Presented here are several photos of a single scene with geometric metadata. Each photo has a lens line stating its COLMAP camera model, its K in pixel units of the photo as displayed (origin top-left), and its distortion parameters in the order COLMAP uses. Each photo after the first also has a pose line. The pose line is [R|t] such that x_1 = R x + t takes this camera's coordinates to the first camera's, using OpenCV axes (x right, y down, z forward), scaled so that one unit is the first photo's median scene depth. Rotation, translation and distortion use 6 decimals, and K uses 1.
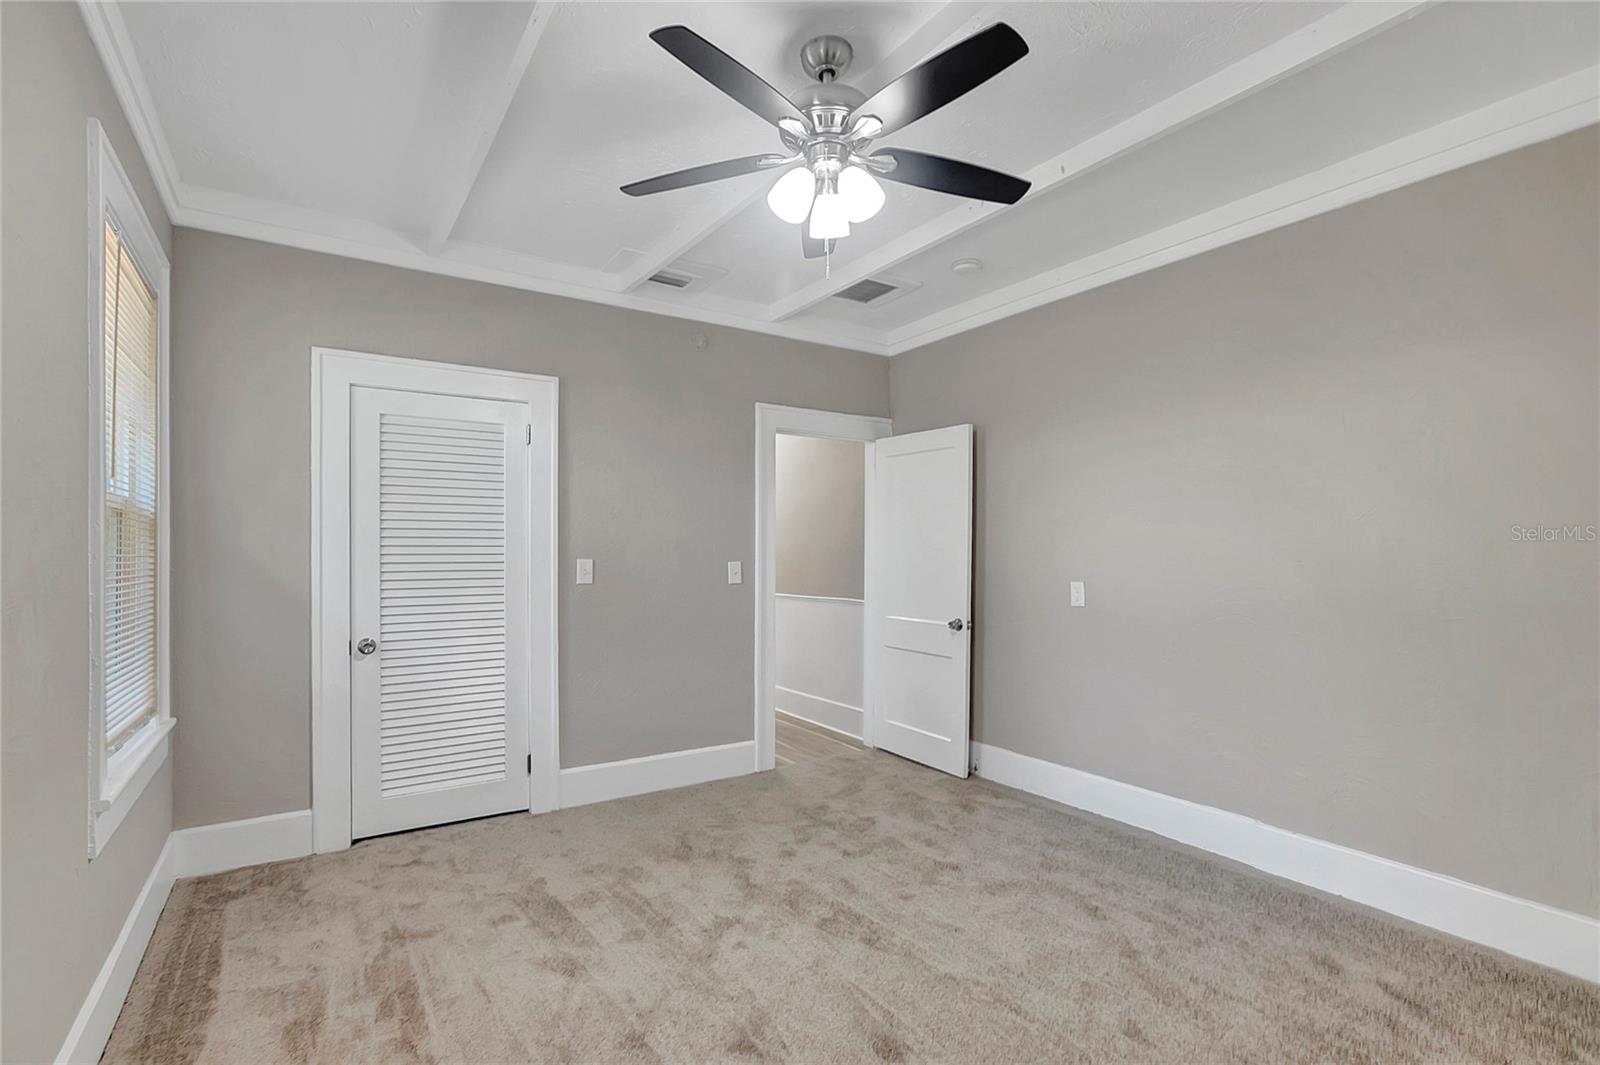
lens RADIAL K [[738.5, 0, 792.1], [0, 738.5, 557.4], [0, 0, 1]] dist [-0.048606, 0.028890]
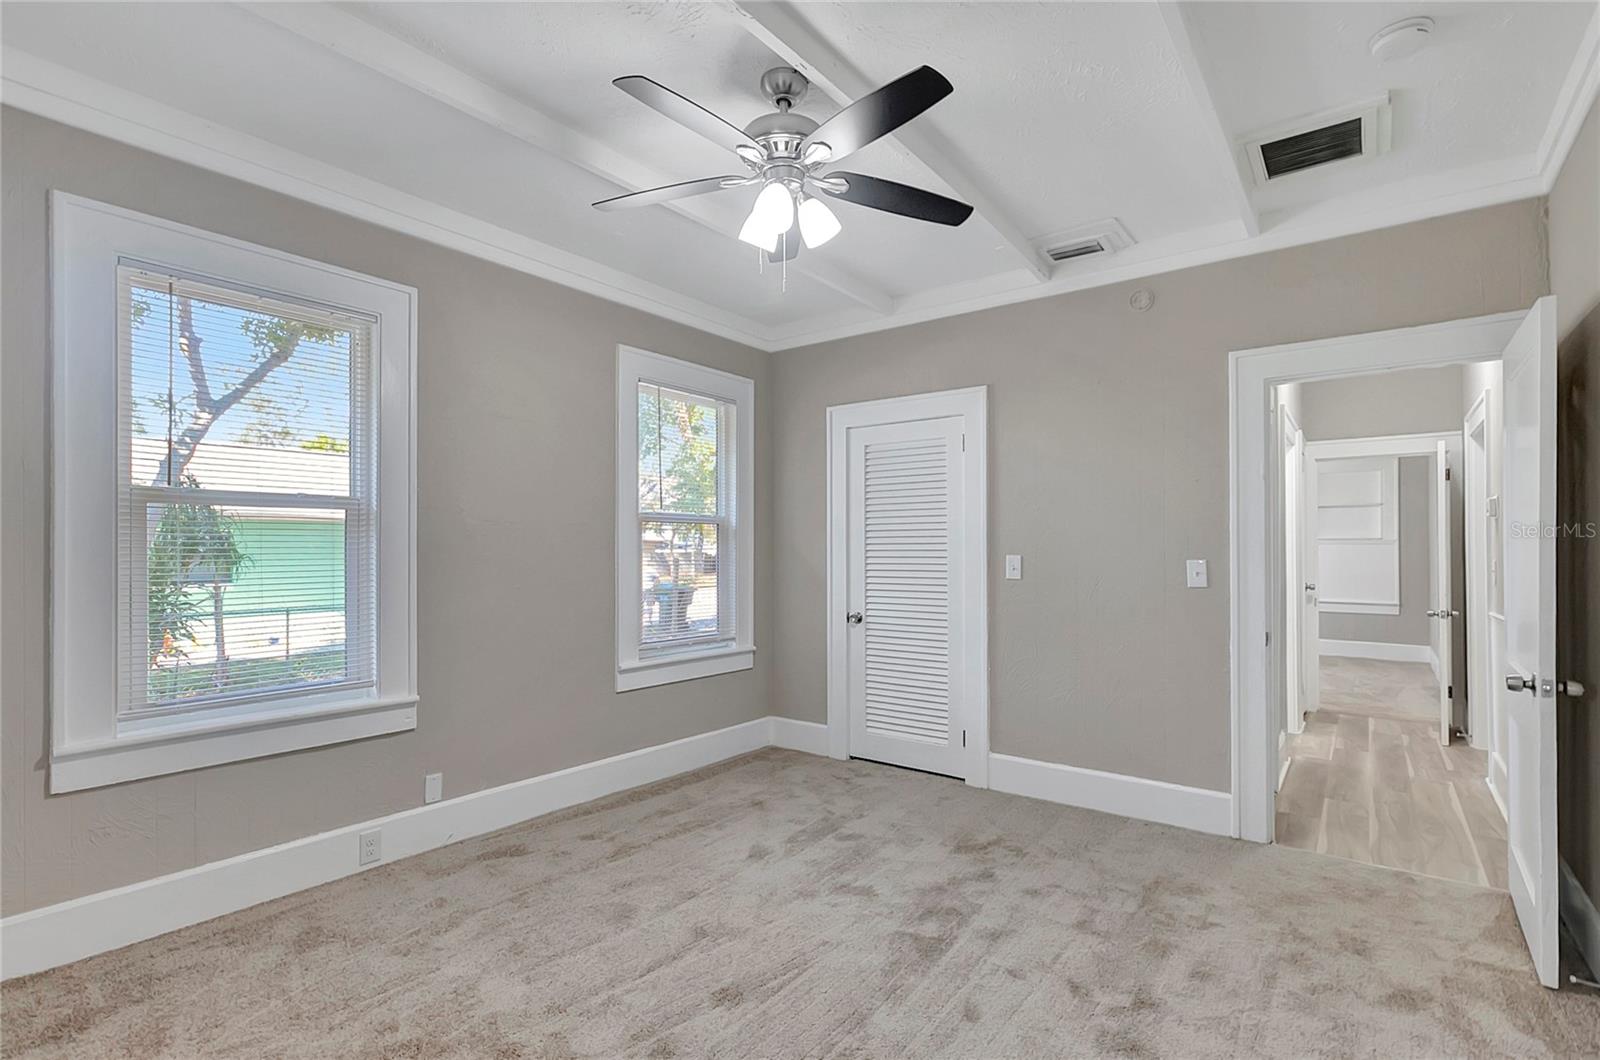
lens RADIAL K [[750.6, 0, 782.0], [0, 750.6, 557.4], [0, 0, 1]] dist [-0.000161, 0.000998]
pose [[0.327919, 0.006061, -0.944686, 0.734157], [-0.008767, 0.999956, 0.003372, 0.006278], [0.944665, 0.007177, 0.327957, 0.421796]]
